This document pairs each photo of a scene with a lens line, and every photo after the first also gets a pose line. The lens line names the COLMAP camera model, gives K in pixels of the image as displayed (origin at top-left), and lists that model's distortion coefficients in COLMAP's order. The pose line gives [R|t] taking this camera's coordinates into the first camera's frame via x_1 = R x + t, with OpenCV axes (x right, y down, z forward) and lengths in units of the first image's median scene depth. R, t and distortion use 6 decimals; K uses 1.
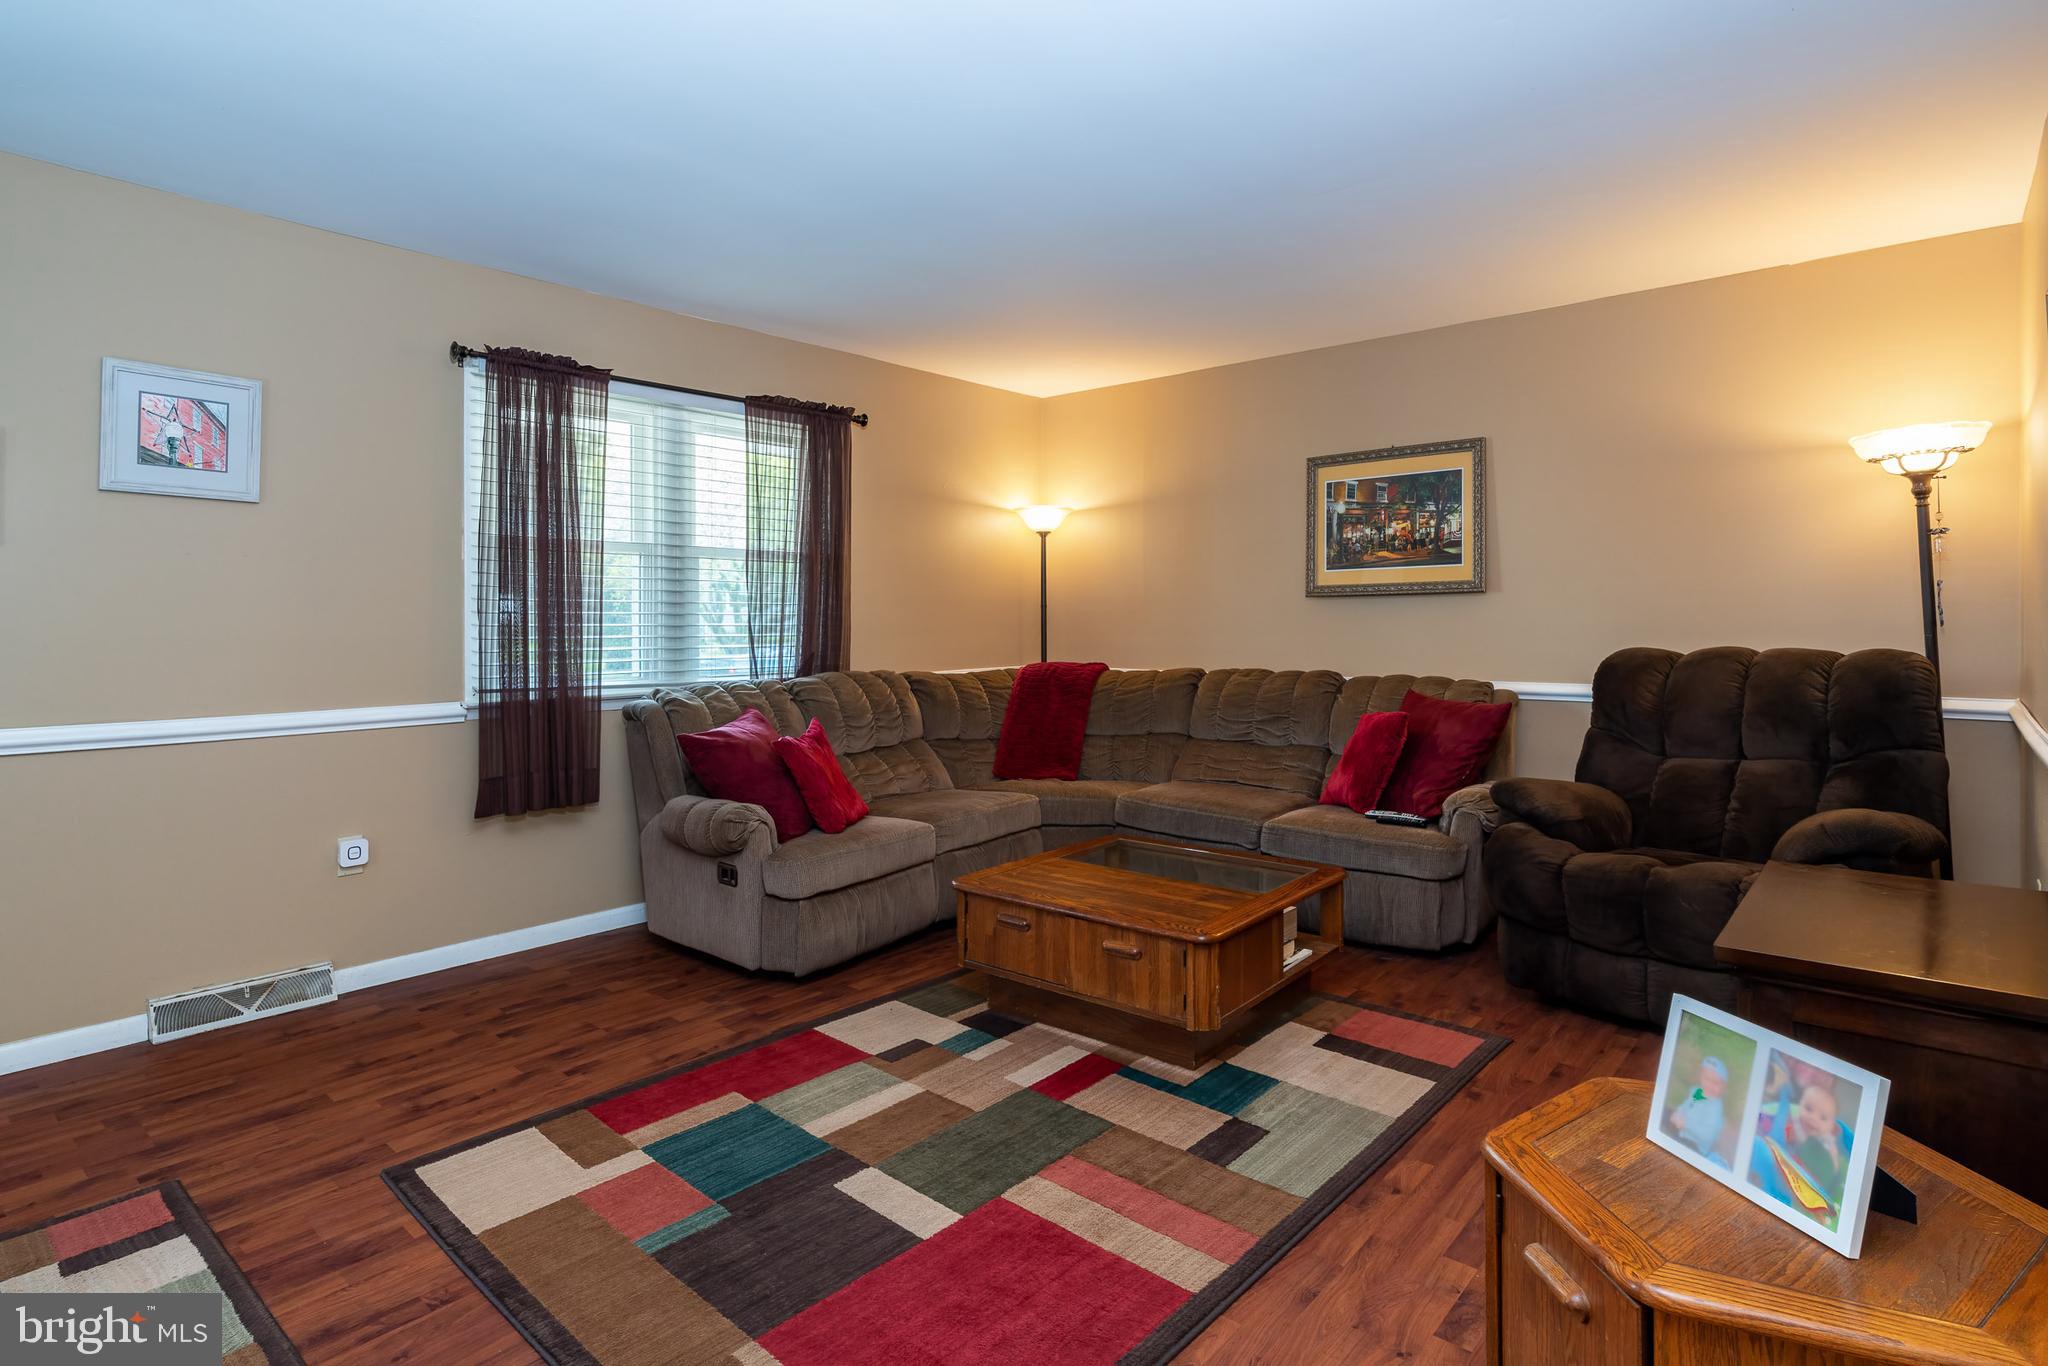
lens RADIAL K [[1054.9, 0, 1018.9], [0, 1054.9, 617.7], [0, 0, 1]] dist [-0.002442, 0.001365]
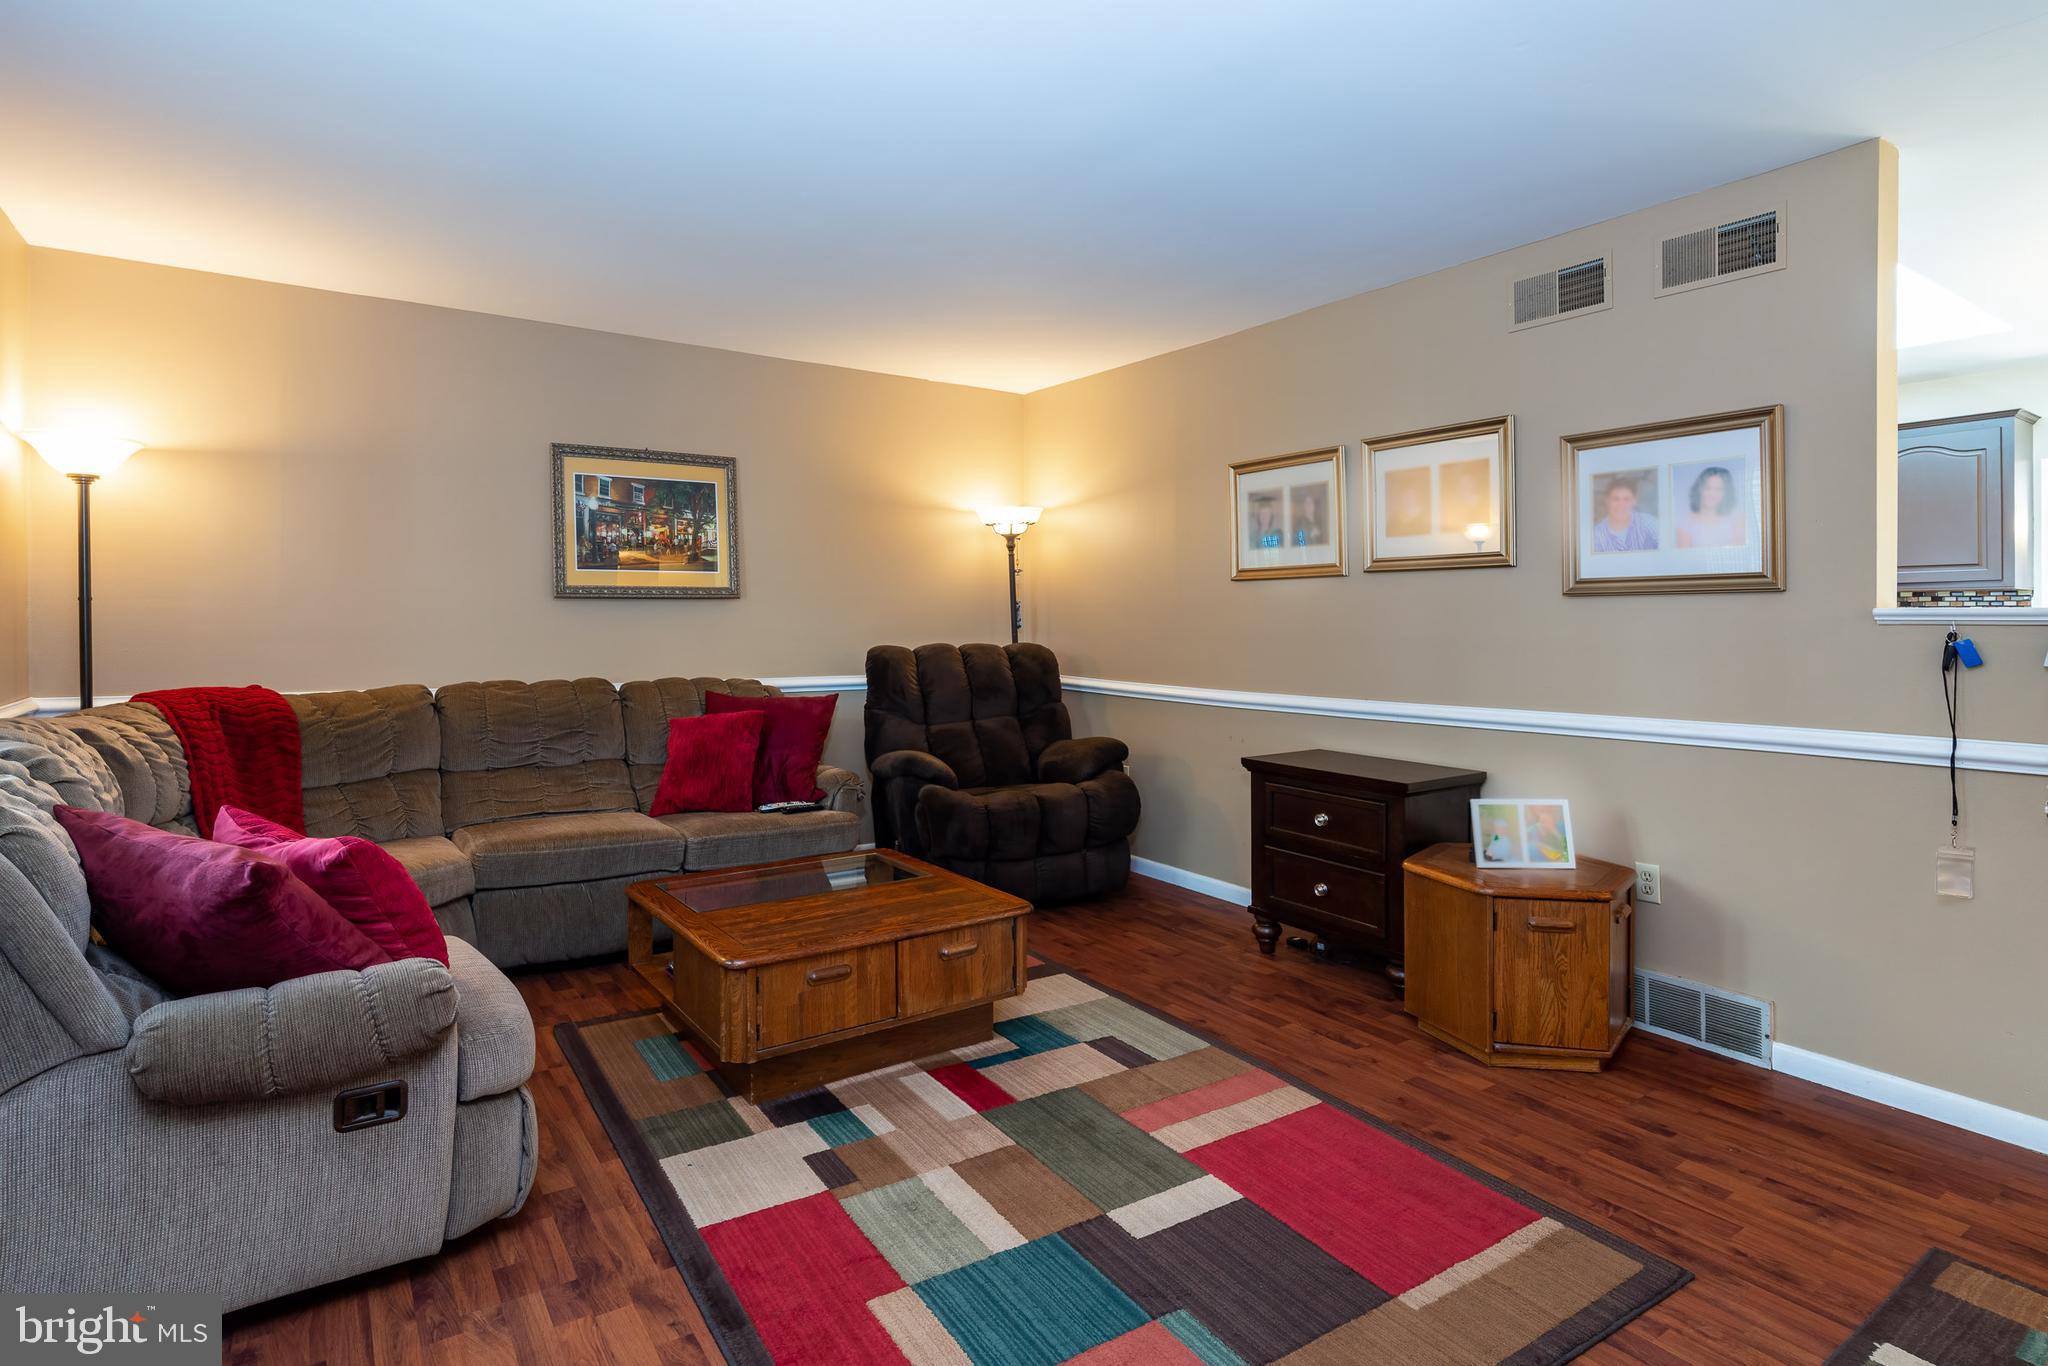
lens RADIAL K [[1054.9, 0, 1018.9], [0, 1054.9, 617.7], [0, 0, 1]] dist [-0.002442, 0.001365]
pose [[0.258308, 0.007217, 0.966036, -0.693723], [-0.004778, 0.999969, -0.006193, 0.001360], [-0.966051, -0.003016, 0.258334, 0.546268]]
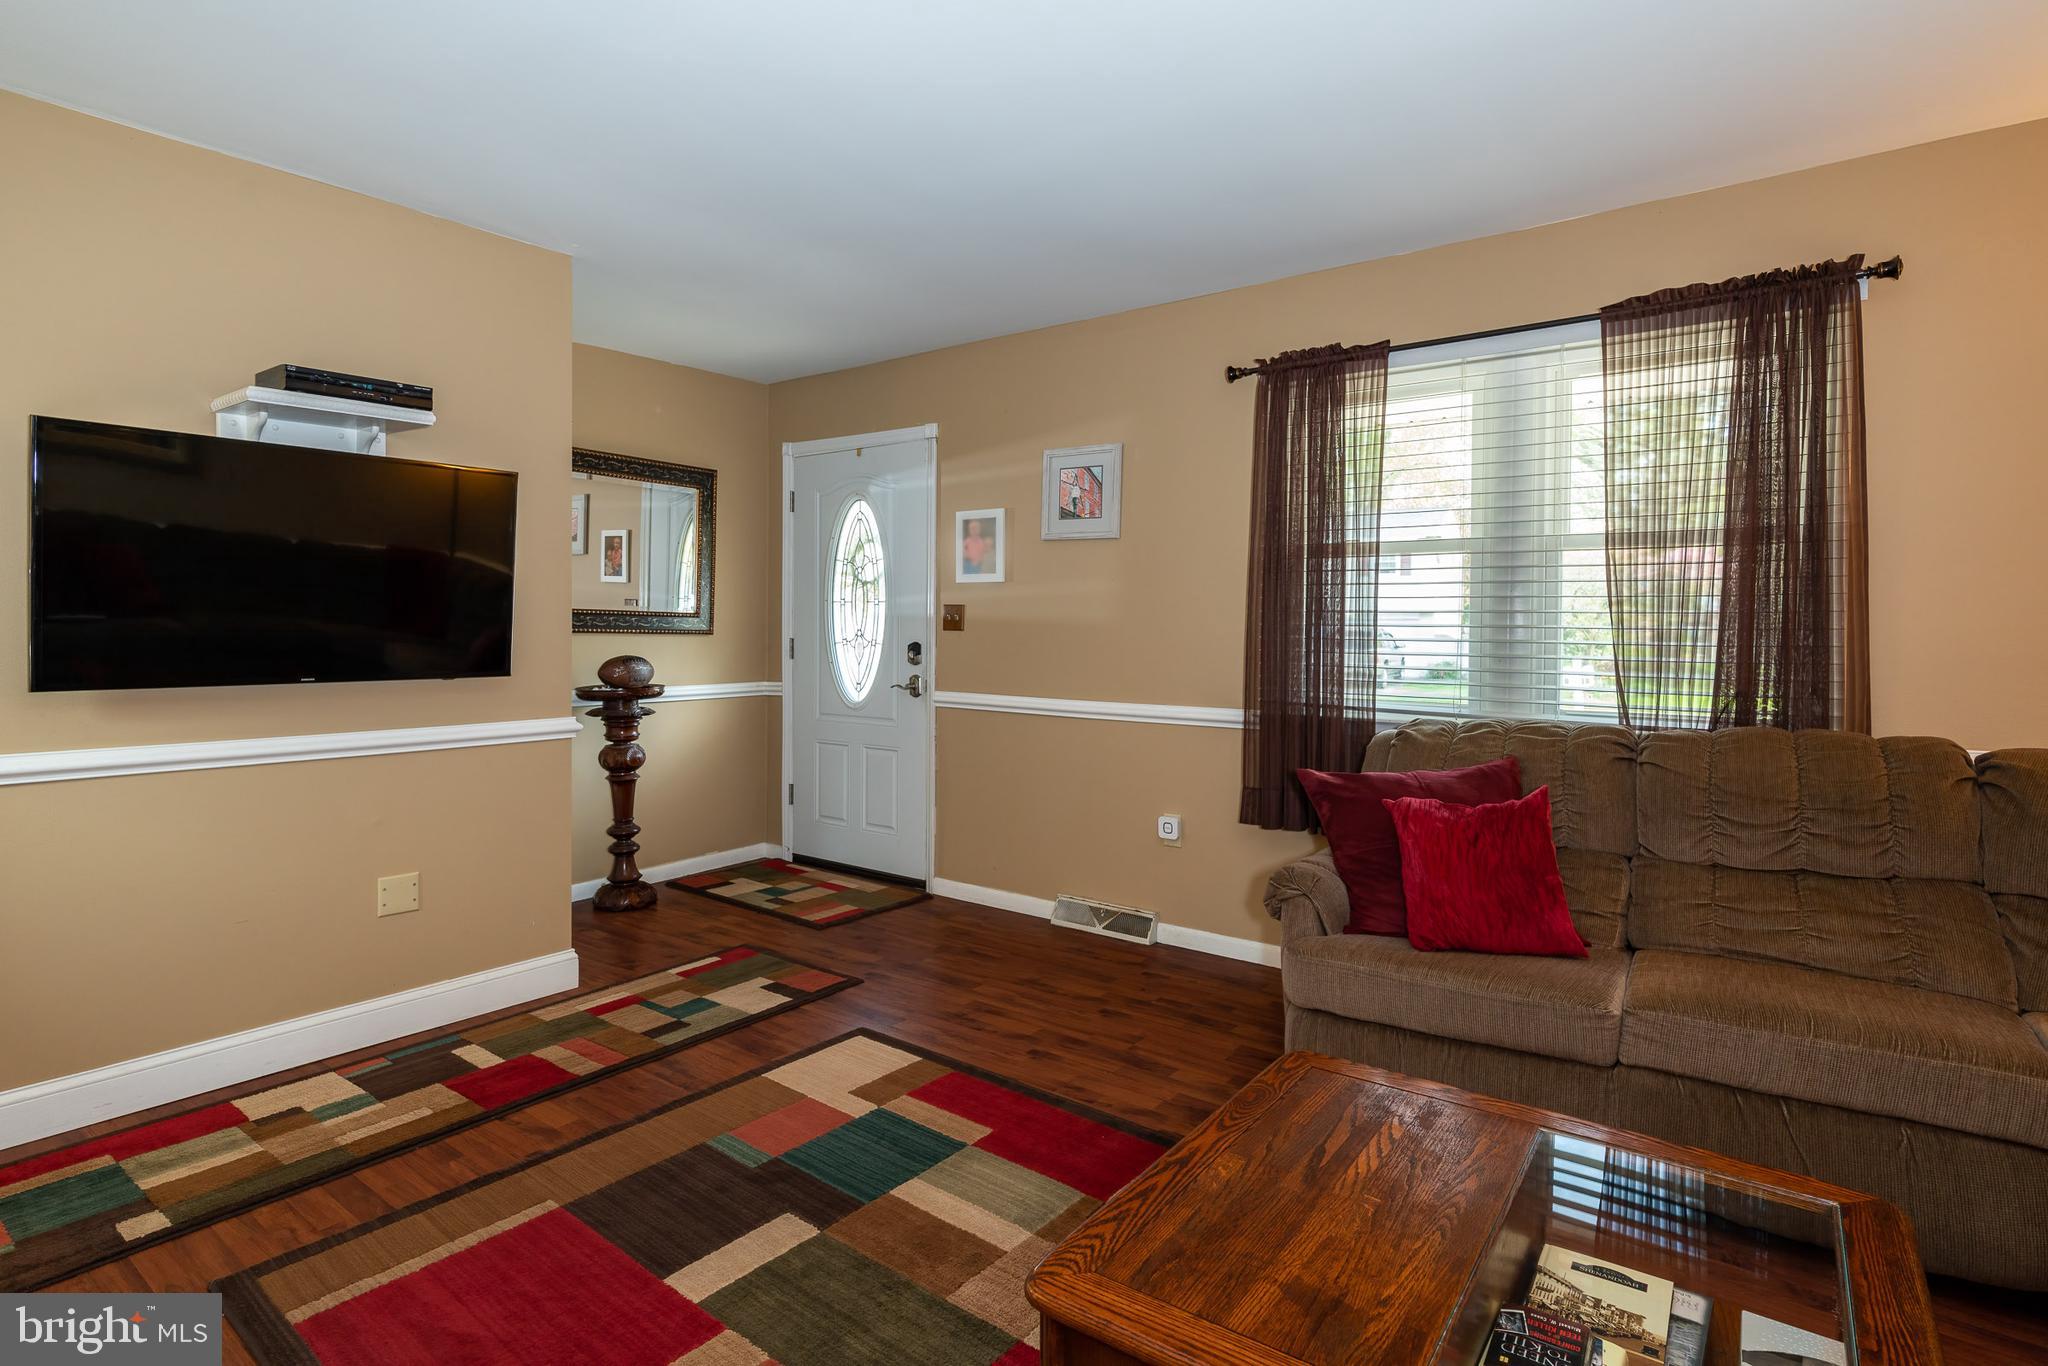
lens RADIAL K [[1049.7, 0, 1023.1], [0, 1049.7, 635.5], [0, 0, 1]] dist [0.000674, 0.001009]
pose [[0.062693, 0.009851, -0.997984, 0.500334], [-0.010002, 0.999907, 0.009241, -0.000492], [0.997983, 0.009402, 0.062785, 0.727175]]
